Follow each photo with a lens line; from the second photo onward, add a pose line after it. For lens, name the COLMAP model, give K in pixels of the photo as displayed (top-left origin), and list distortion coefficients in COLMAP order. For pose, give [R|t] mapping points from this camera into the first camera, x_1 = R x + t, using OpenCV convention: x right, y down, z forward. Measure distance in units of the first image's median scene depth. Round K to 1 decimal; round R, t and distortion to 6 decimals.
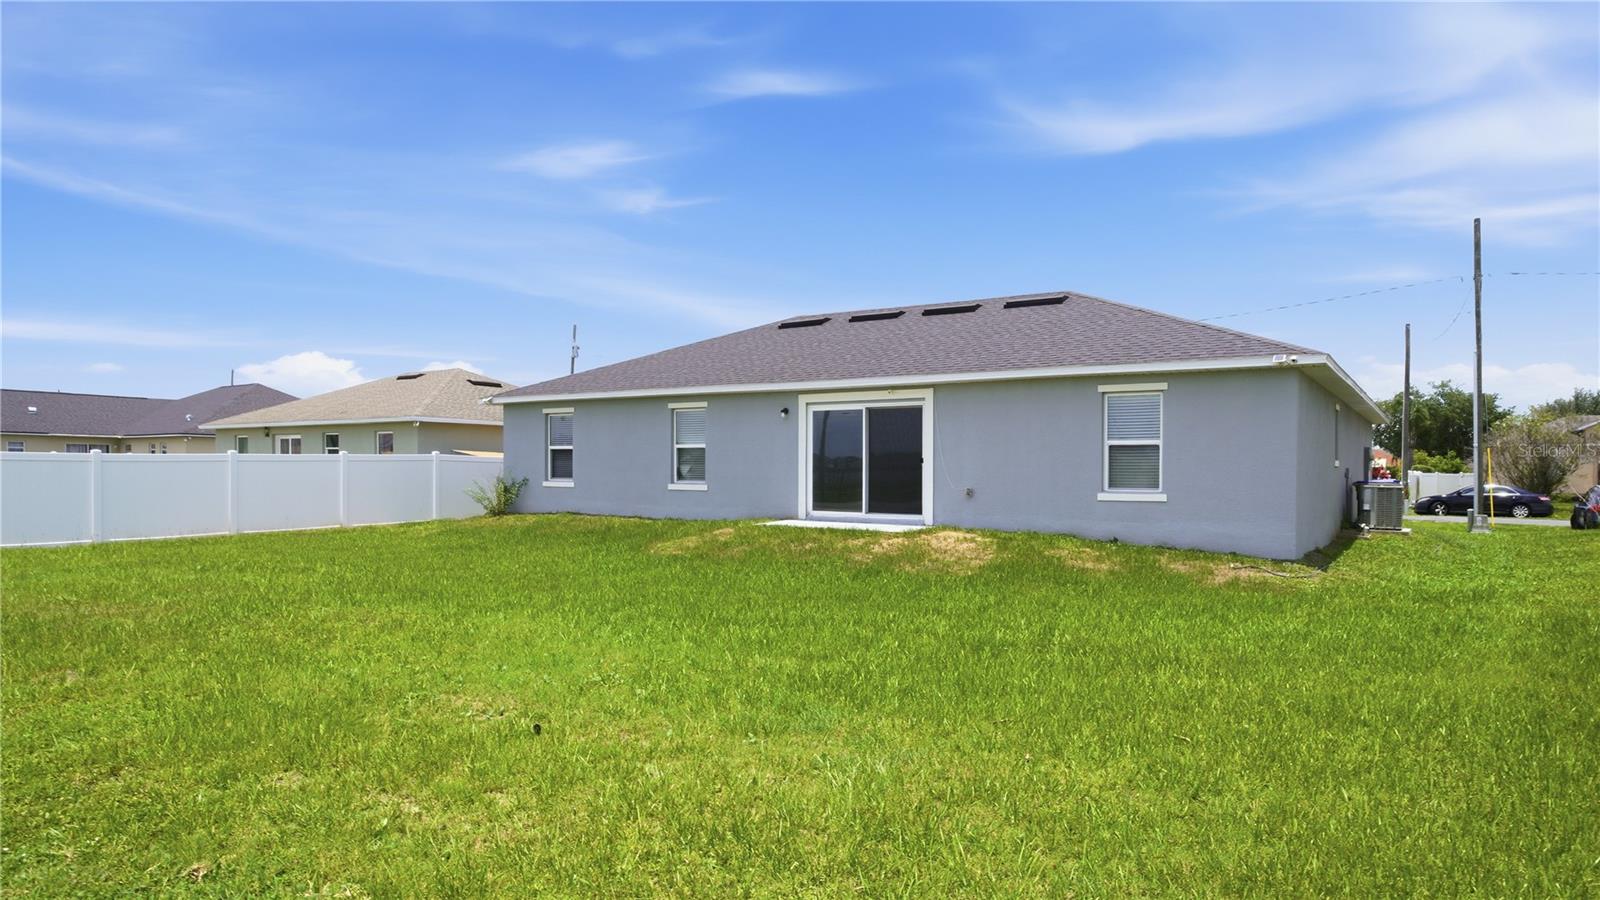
lens RADIAL K [[938.3, 0, 794.5], [0, 938.3, 459.7], [0, 0, 1]] dist [-0.021546, 0.001160]
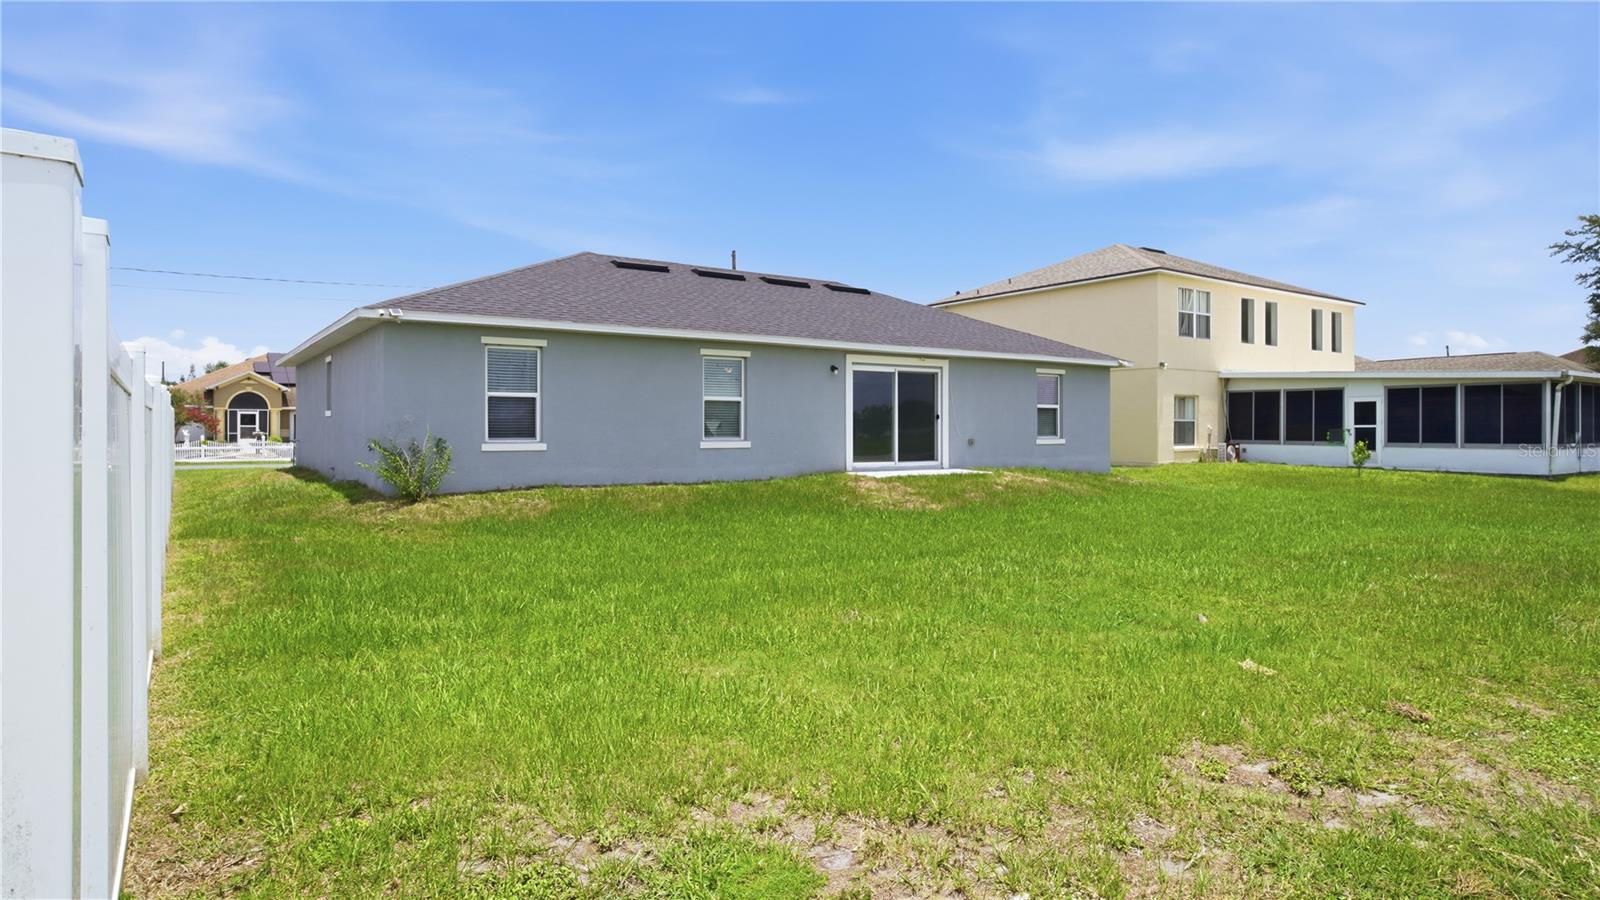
lens RADIAL K [[938.3, 0, 794.5], [0, 938.3, 459.7], [0, 0, 1]] dist [-0.021546, 0.001160]
pose [[0.354500, -0.041824, 0.934120, -1.002817], [-0.011475, 0.998729, 0.049072, -0.001381], [-0.934986, -0.028115, 0.353569, 0.670600]]
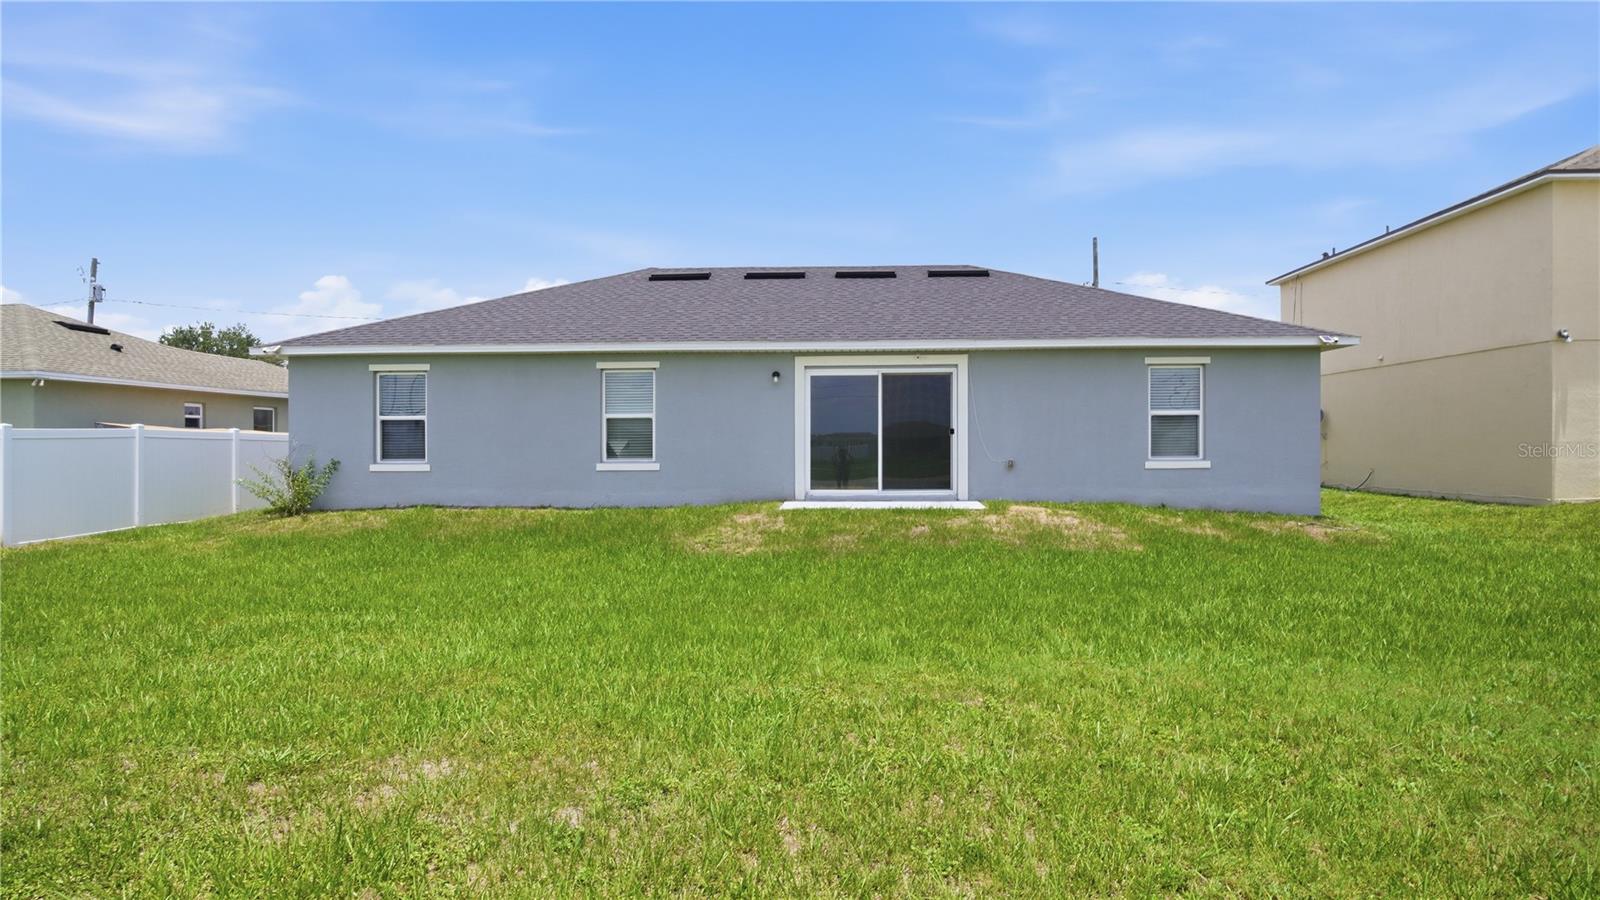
lens RADIAL K [[908.1, 0, 801.0], [0, 908.1, 448.4], [0, 0, 1]] dist [-0.021085, 0.001722]
pose [[0.853696, -0.015605, 0.520537, -0.424828], [0.006771, 0.999799, 0.018868, -0.000337], [-0.520727, -0.012583, 0.853630, 0.277931]]
